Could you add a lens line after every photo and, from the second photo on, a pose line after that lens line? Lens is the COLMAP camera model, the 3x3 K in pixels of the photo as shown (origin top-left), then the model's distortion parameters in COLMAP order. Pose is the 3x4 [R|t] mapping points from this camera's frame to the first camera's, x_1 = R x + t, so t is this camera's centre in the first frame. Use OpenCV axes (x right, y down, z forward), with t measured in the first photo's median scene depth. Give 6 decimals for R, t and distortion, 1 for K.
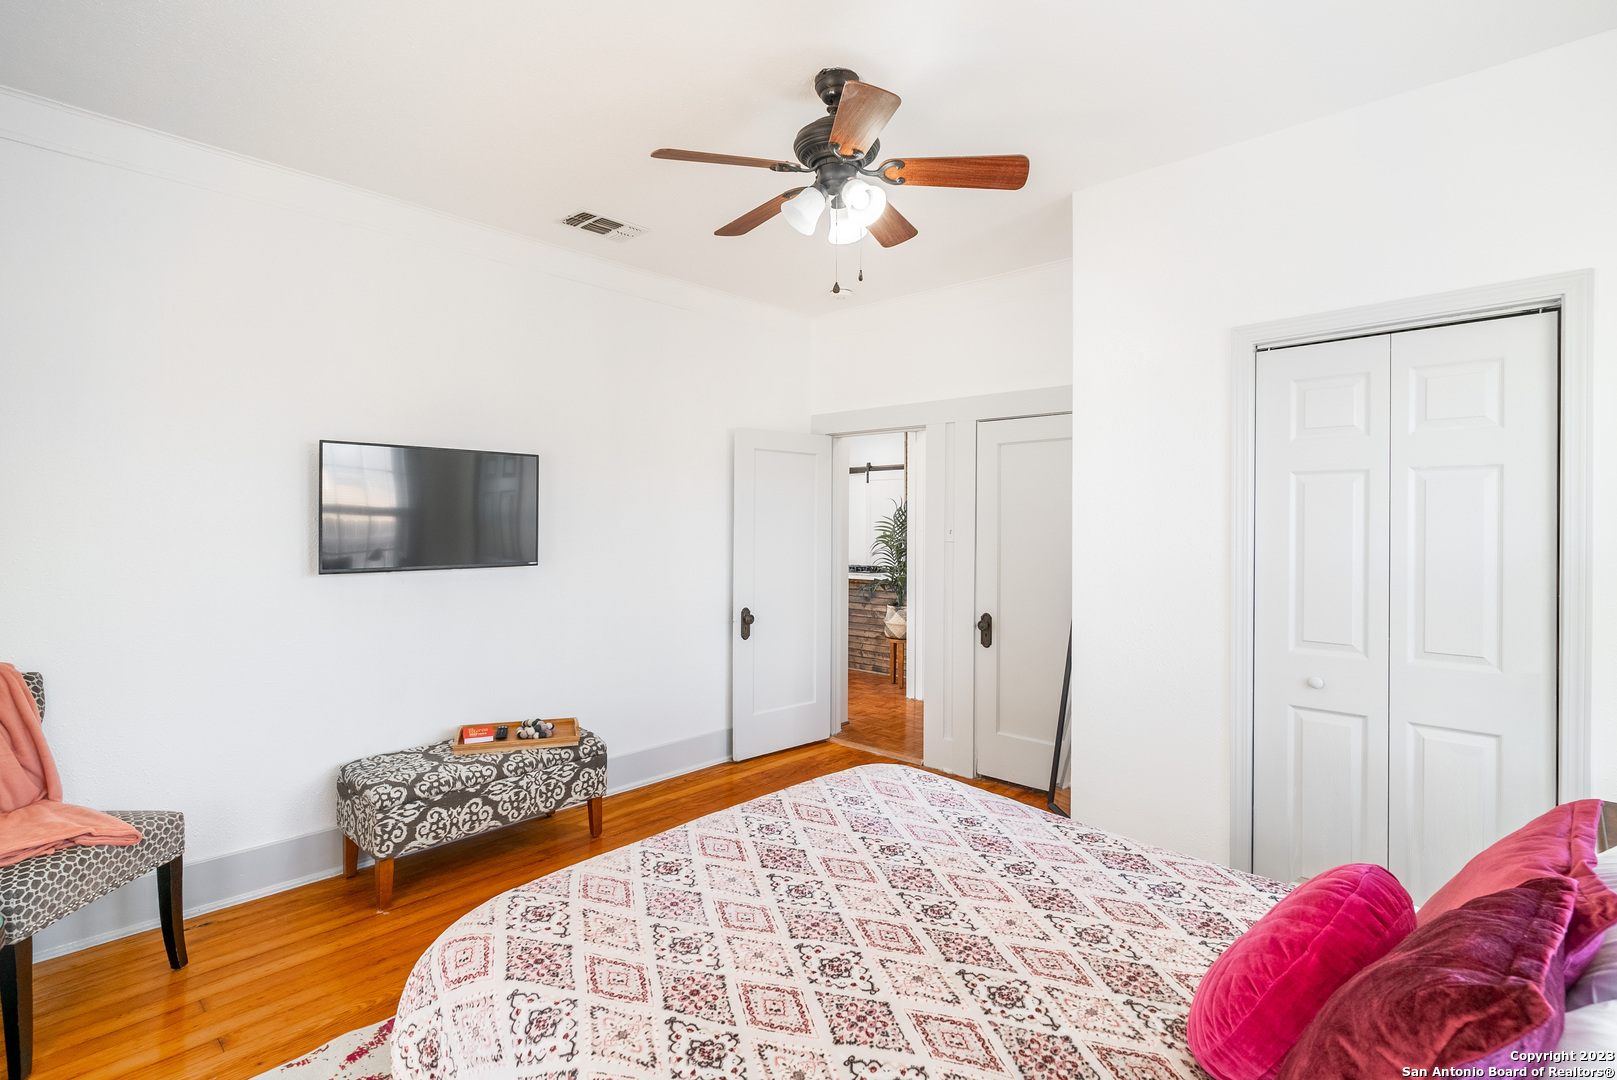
lens RADIAL K [[761.0, 0, 815.6], [0, 761.0, 534.6], [0, 0, 1]] dist [-0.003997, -0.000086]
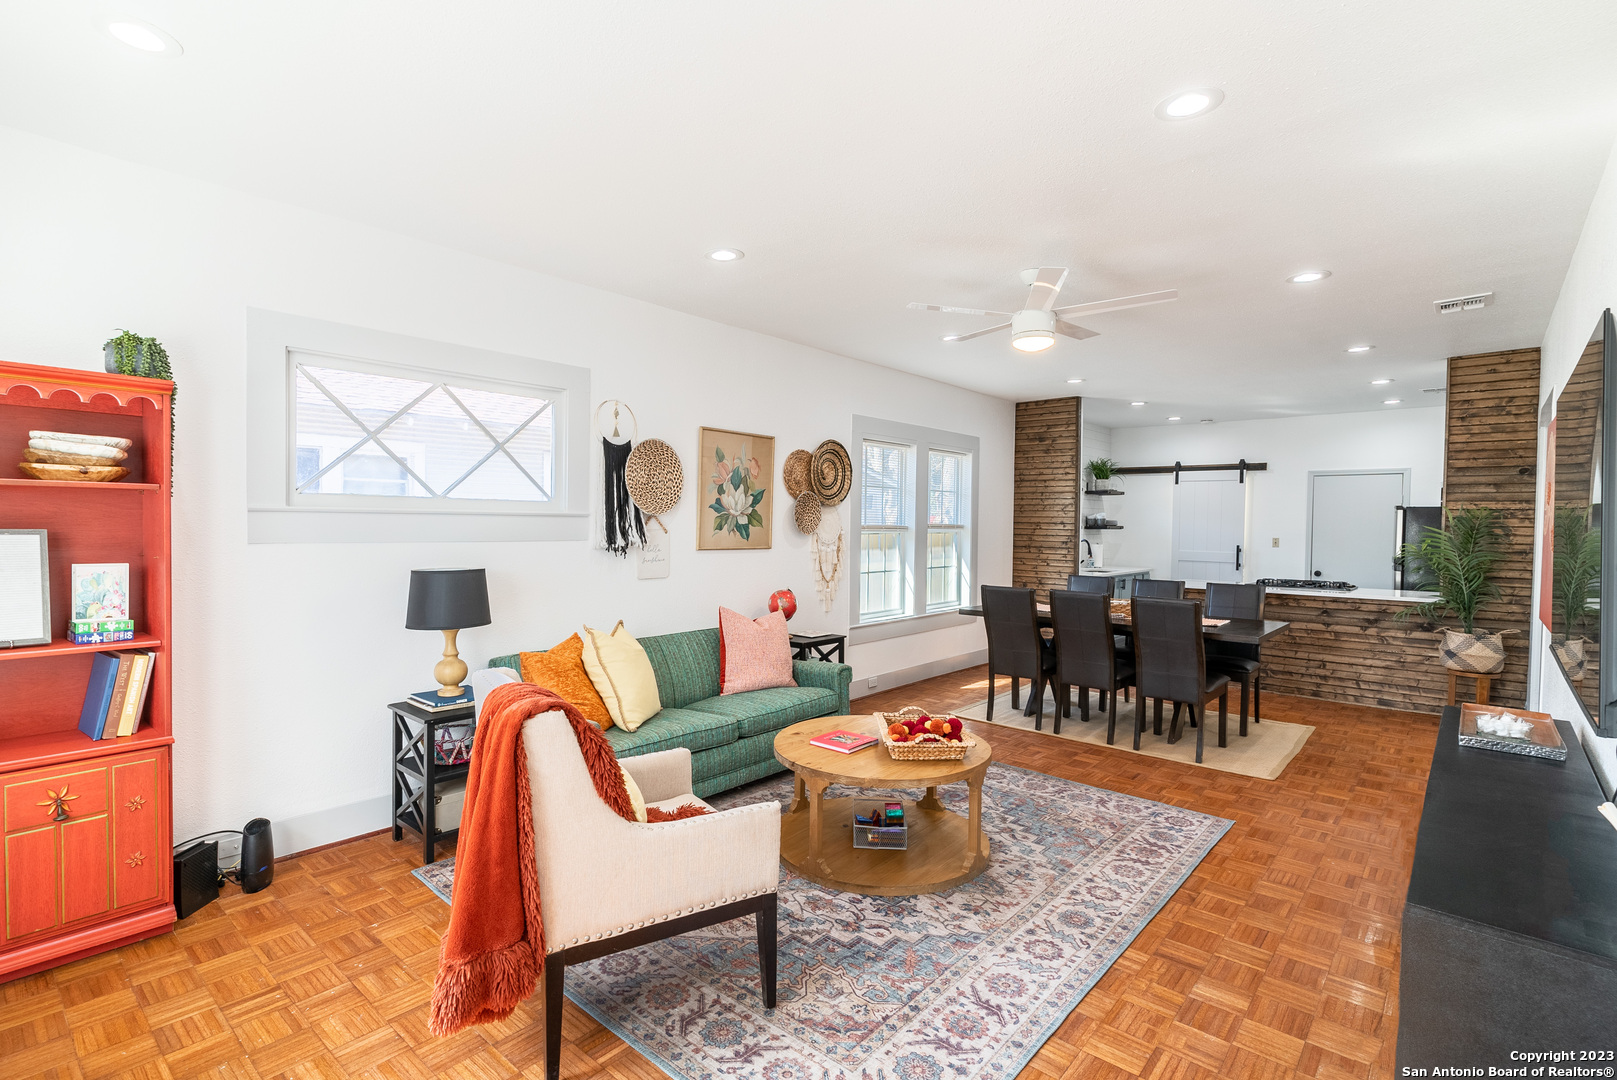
lens RADIAL K [[761.0, 0, 807.3], [0, 761.0, 542.6], [0, 0, 1]] dist [-0.003997, -0.000086]
pose [[0.998518, 0.012094, 0.053063, -0.512388], [-0.012829, 0.999826, 0.013534, -0.006244], [-0.052890, -0.014195, 0.998499, 0.150595]]
